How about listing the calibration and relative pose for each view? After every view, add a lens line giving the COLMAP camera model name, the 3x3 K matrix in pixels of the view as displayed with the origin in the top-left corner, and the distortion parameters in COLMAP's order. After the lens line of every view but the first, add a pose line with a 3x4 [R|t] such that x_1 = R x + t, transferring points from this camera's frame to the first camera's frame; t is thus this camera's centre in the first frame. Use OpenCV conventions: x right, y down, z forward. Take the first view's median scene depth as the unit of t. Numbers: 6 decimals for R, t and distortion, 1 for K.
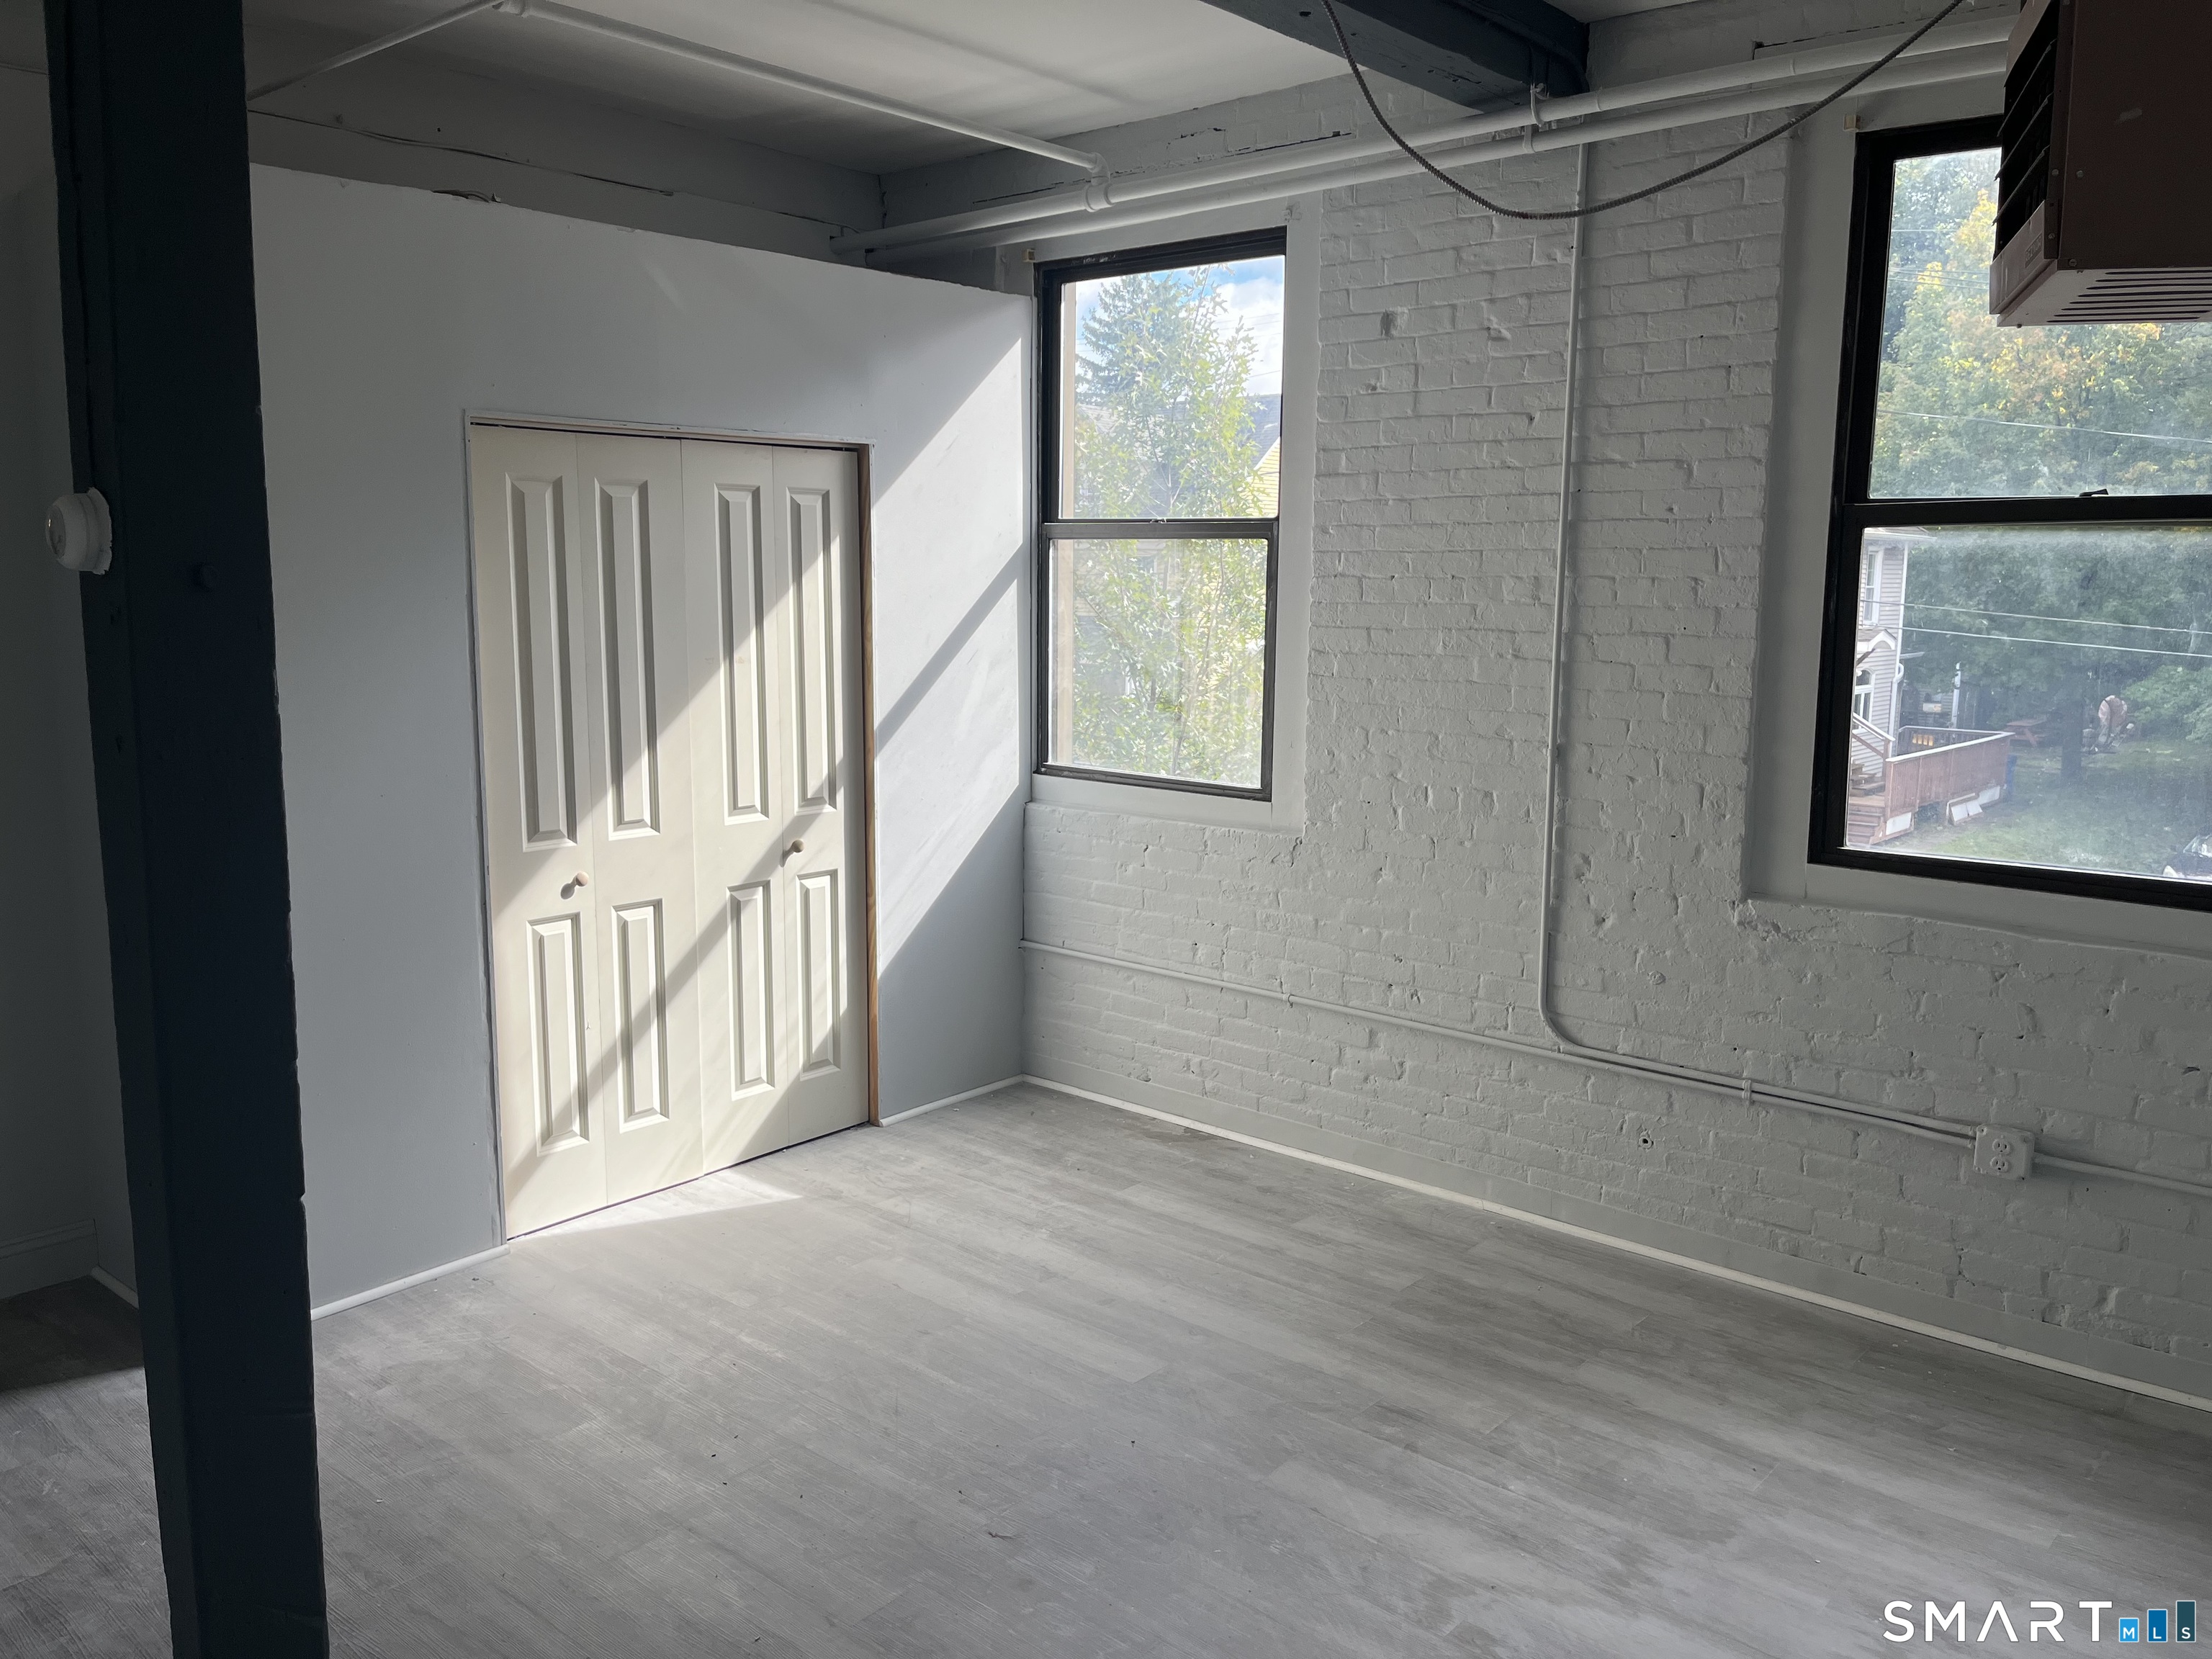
lens RADIAL K [[1690.2, 0, 1118.7], [0, 1690.2, 838.3], [0, 0, 1]] dist [0.064801, -0.072789]
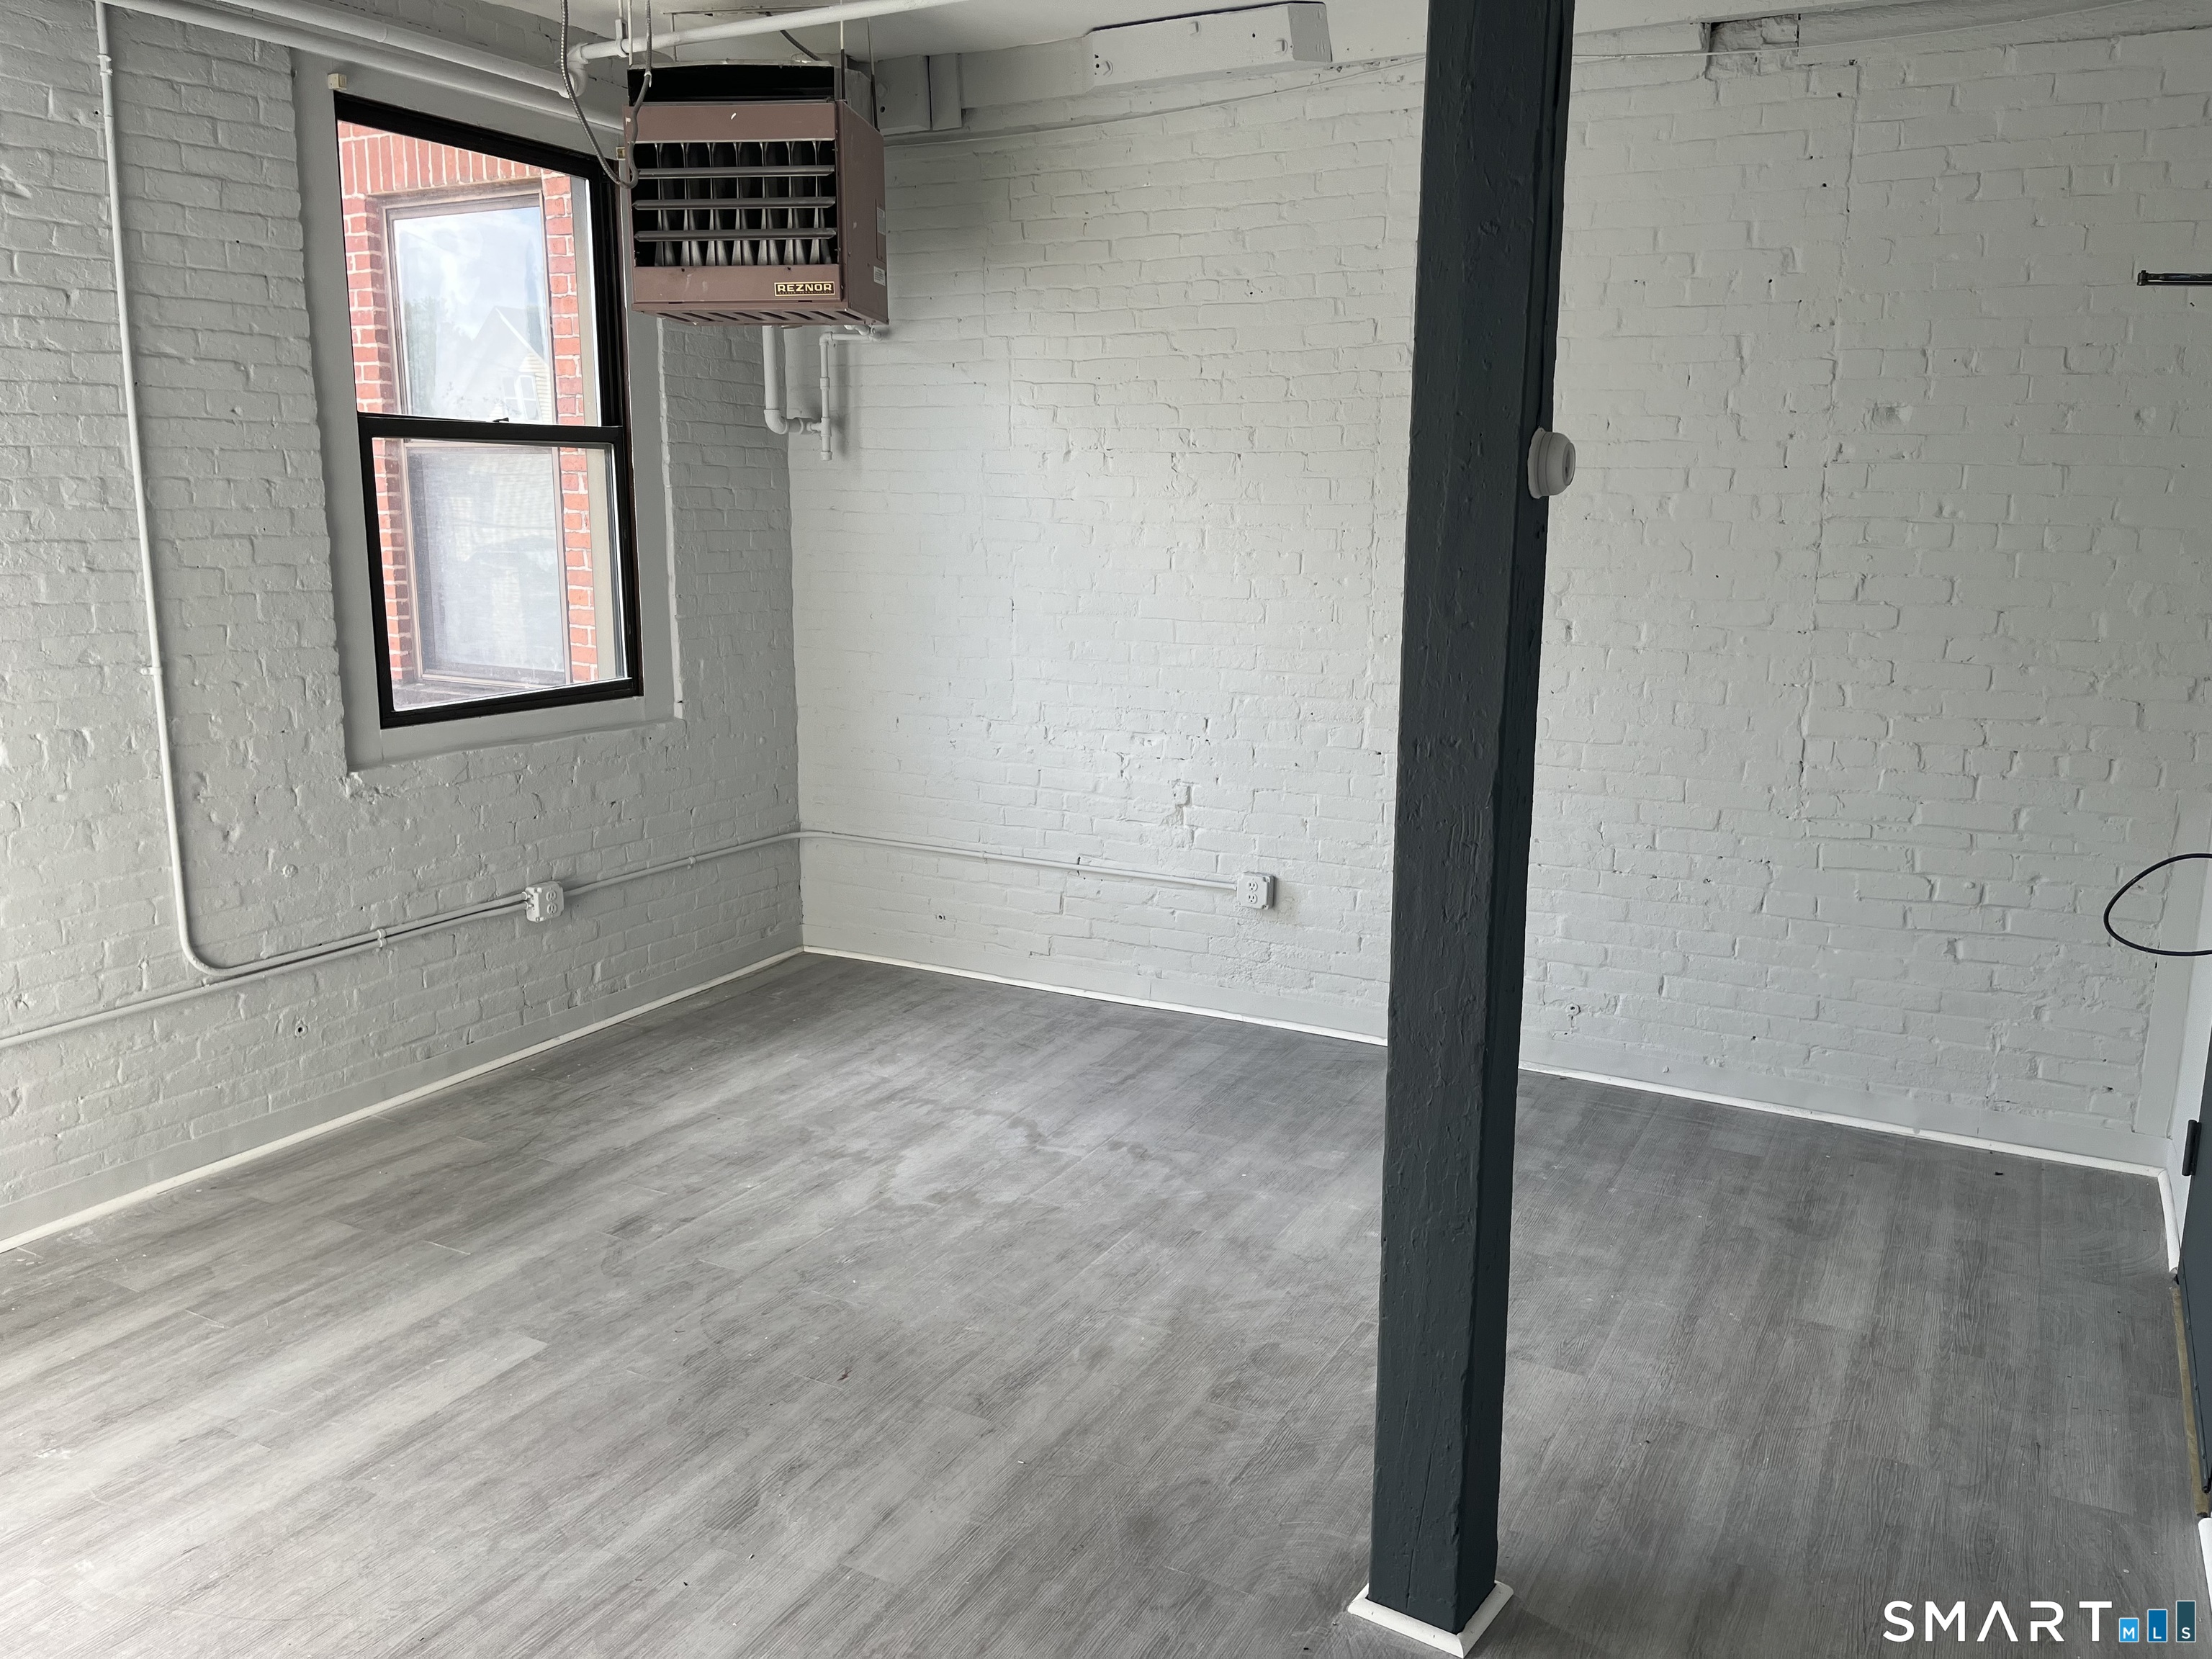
lens RADIAL K [[1690.2, 0, 1123.3], [0, 1690.2, 846.0], [0, 0, 1]] dist [0.064801, -0.072789]
pose [[-0.221566, -0.210912, 0.952063, -0.764940], [0.144684, 0.958413, 0.245989, -0.112185], [-0.964352, 0.192251, -0.181837, 0.681564]]
